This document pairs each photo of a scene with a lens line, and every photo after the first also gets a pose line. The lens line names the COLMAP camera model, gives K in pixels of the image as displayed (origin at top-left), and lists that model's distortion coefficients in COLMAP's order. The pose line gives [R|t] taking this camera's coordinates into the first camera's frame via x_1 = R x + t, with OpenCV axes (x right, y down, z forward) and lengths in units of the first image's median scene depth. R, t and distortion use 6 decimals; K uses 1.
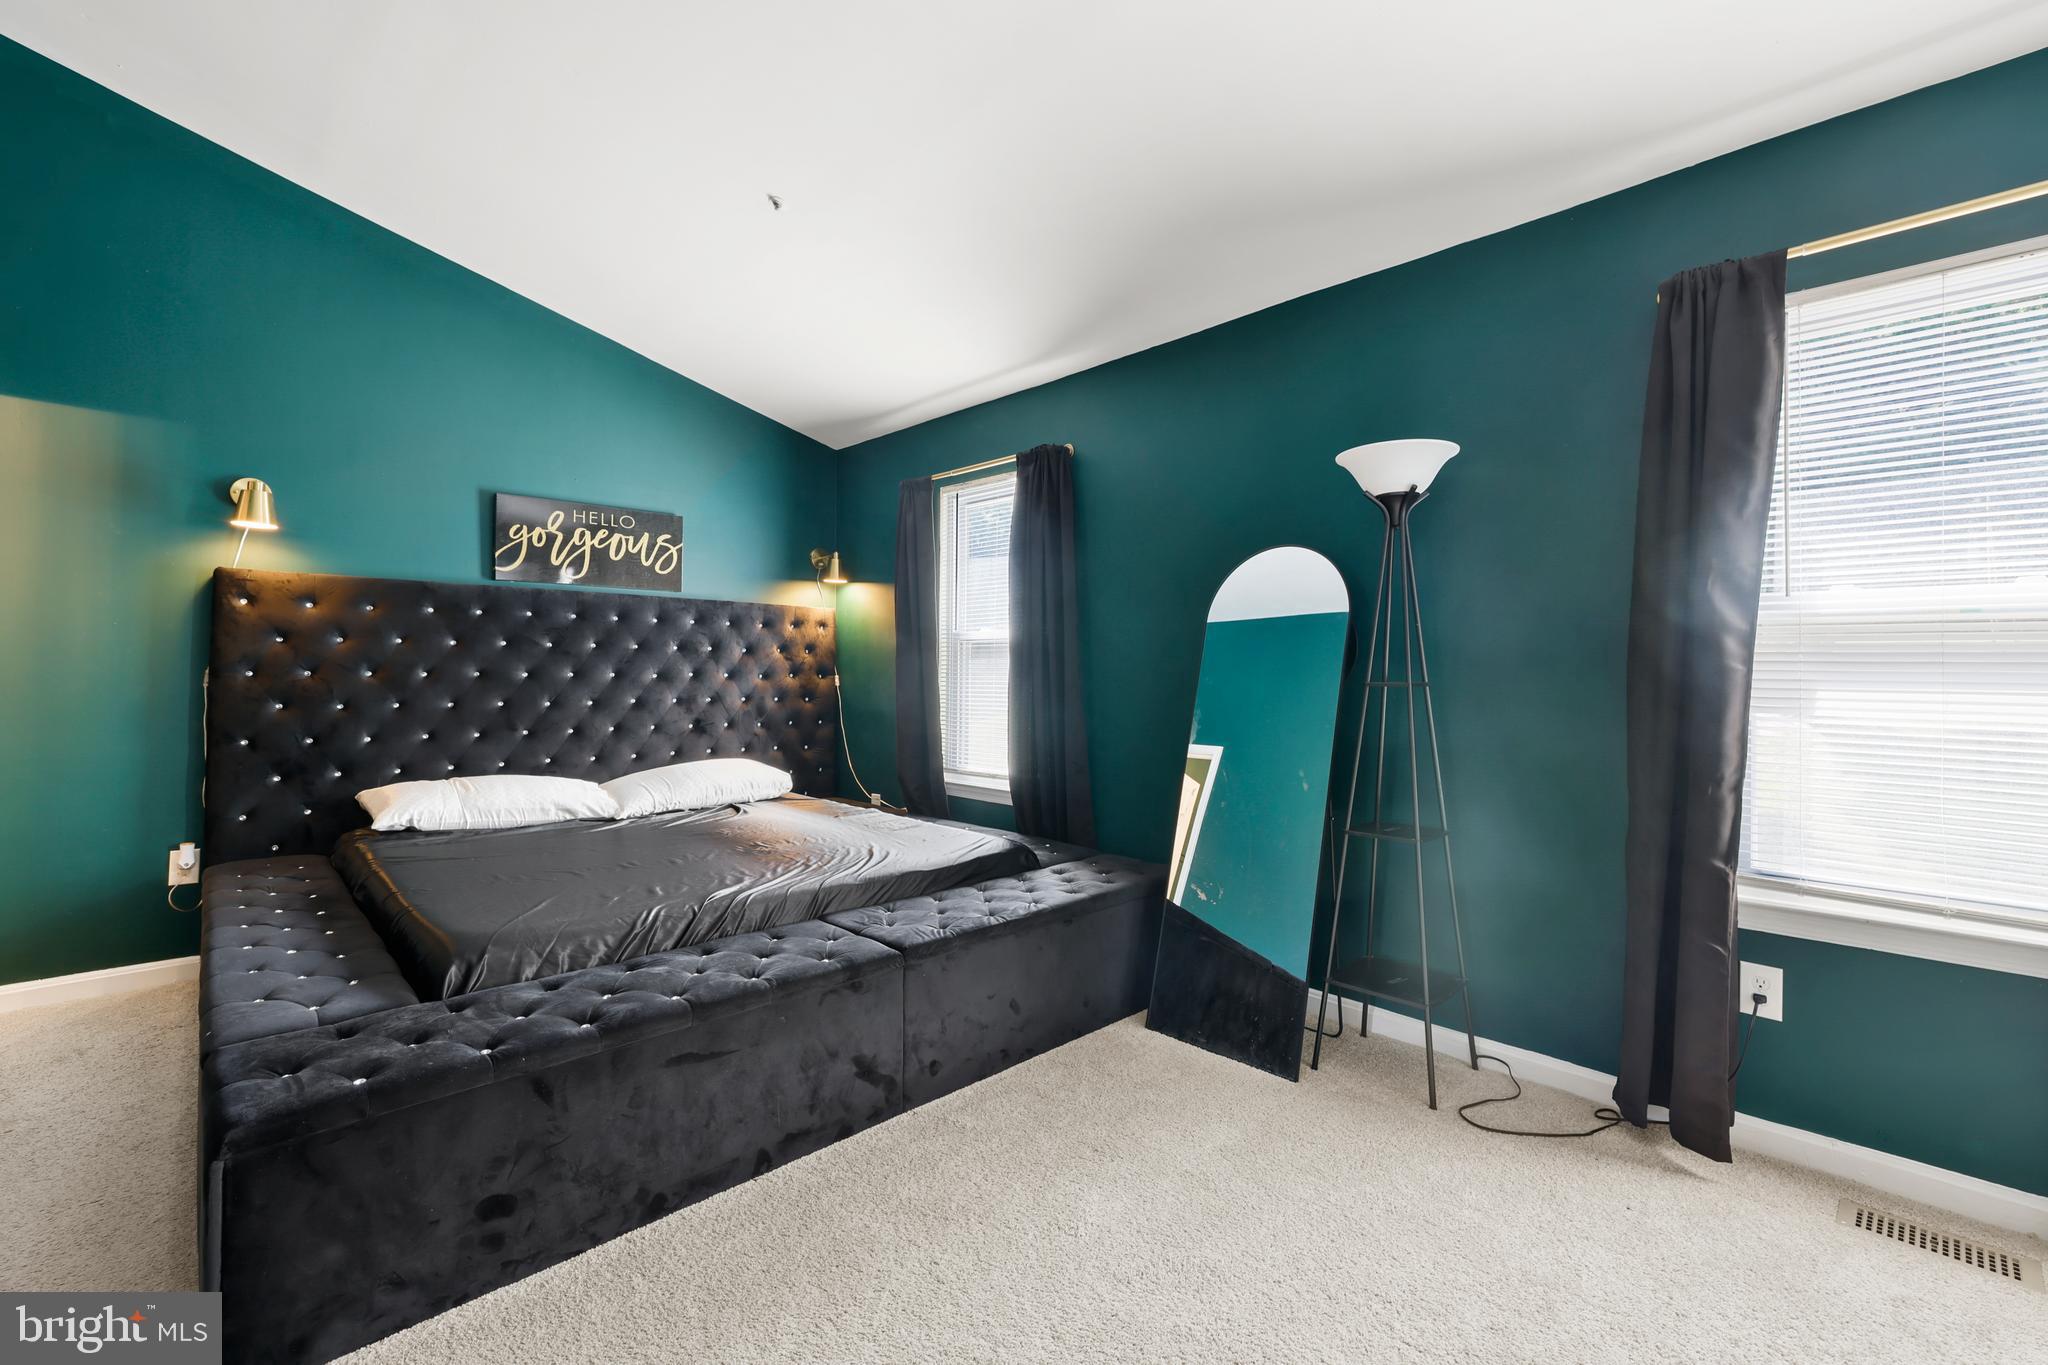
lens RADIAL K [[866.5, 0, 1021.8], [0, 866.5, 665.6], [0, 0, 1]] dist [-0.001263, -0.000123]
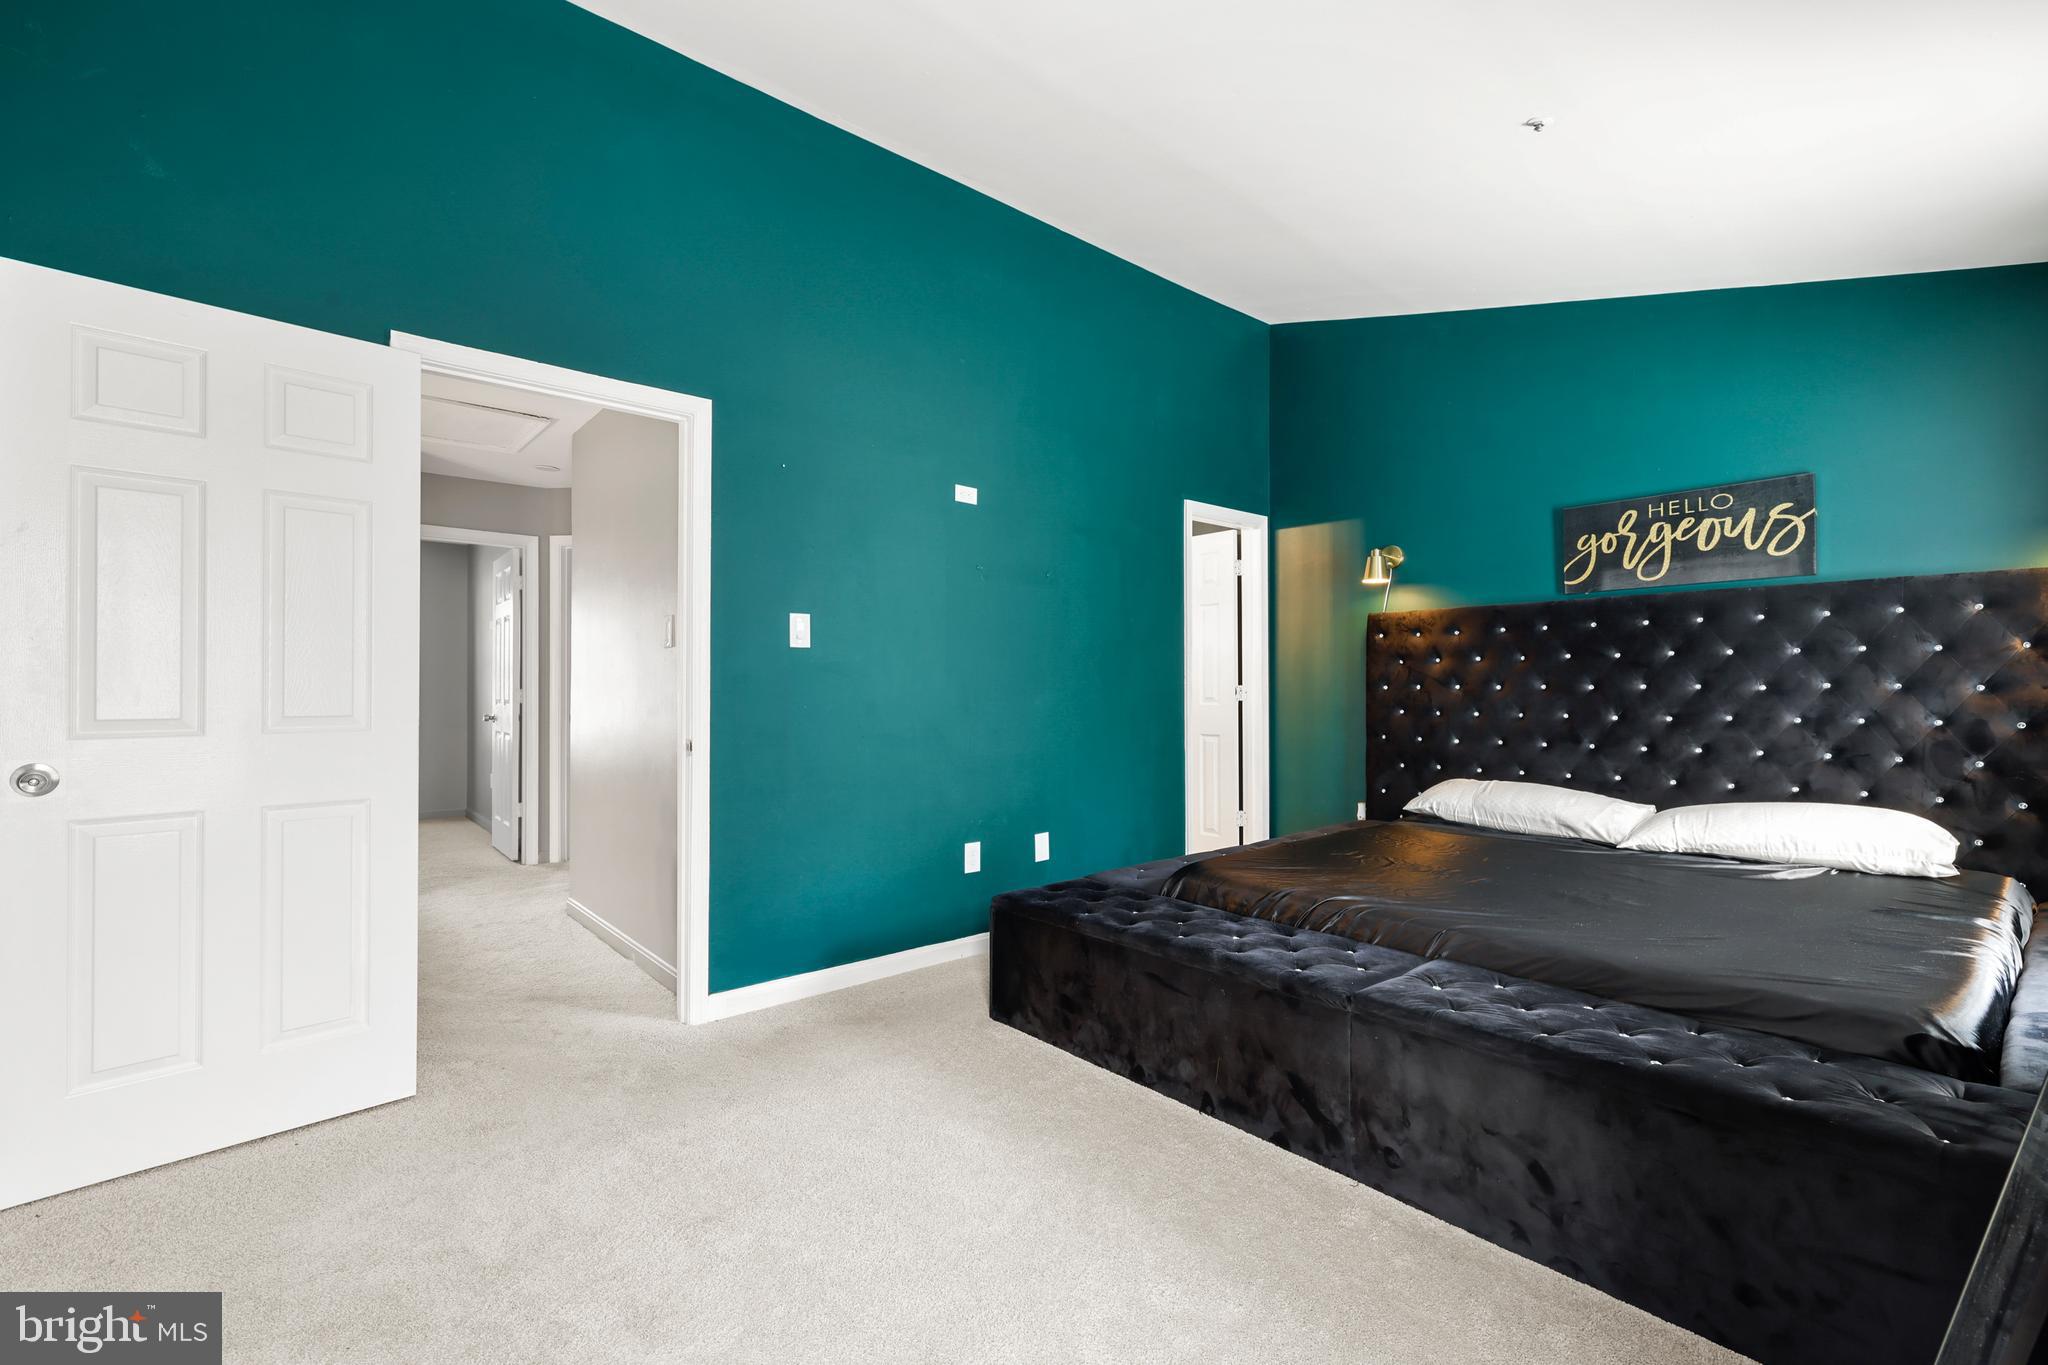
lens RADIAL K [[872.5, 0, 1024.0], [0, 872.5, 682.5], [0, 0, 1]] dist [0.000084, -0.000176]
pose [[-0.054237, -0.011299, -0.998464, 0.433695], [0.013074, 0.999842, -0.012025, 0.008604], [0.998442, -0.013707, -0.054081, 0.401506]]
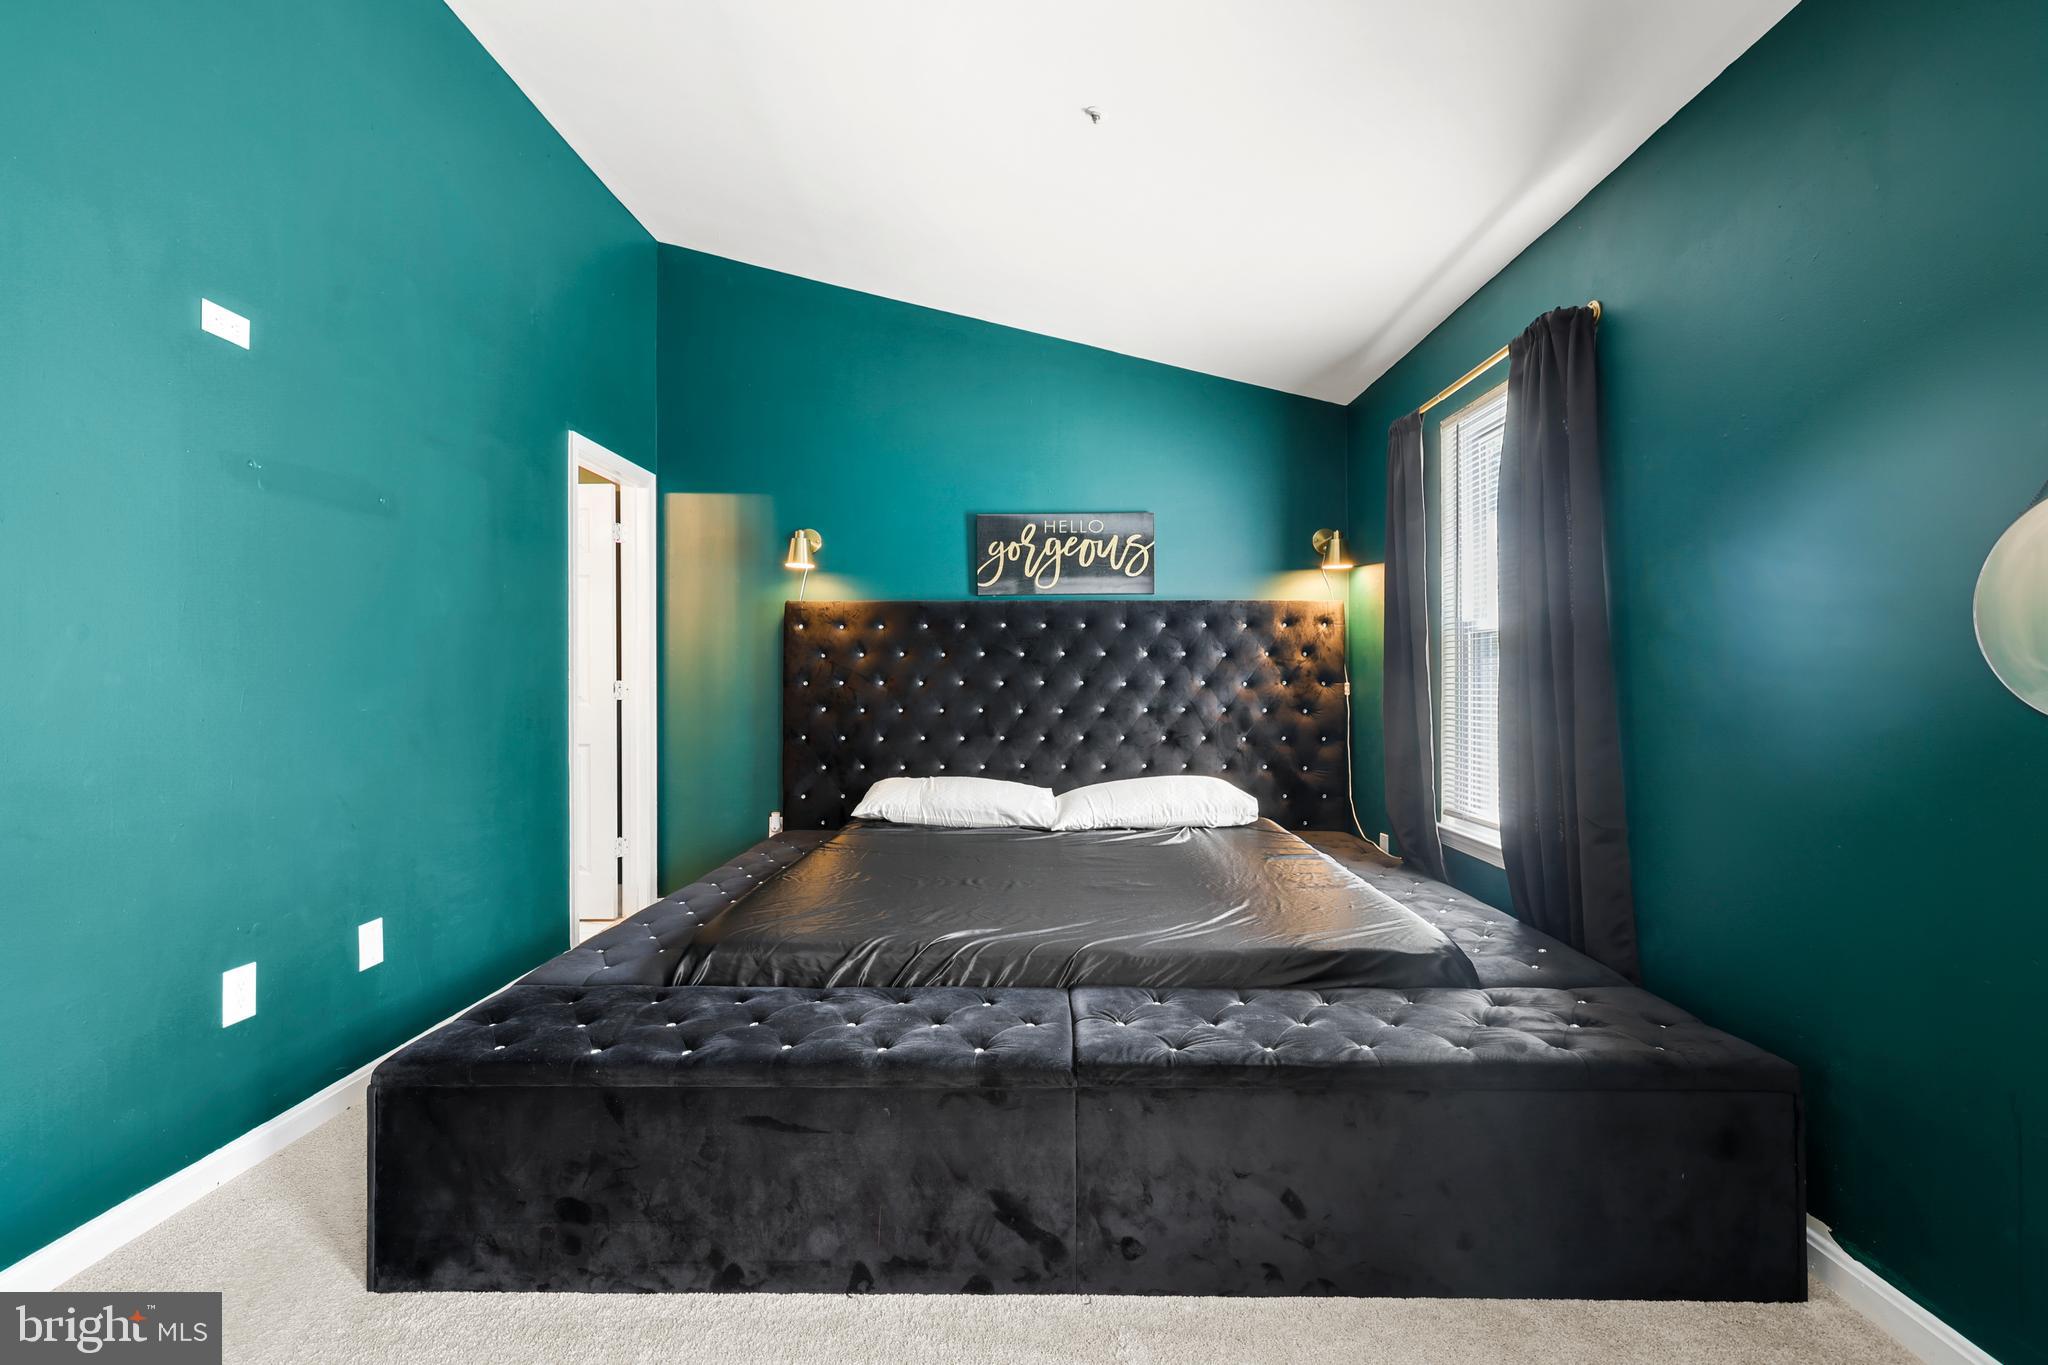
lens RADIAL K [[872.5, 0, 1024.0], [0, 872.5, 682.5], [0, 0, 1]] dist [0.000084, -0.000176]
pose [[0.707857, -0.006599, -0.706325, 0.190583], [0.012598, 0.999915, 0.003284, 0.006233], [0.706243, -0.011223, 0.707880, 0.260384]]
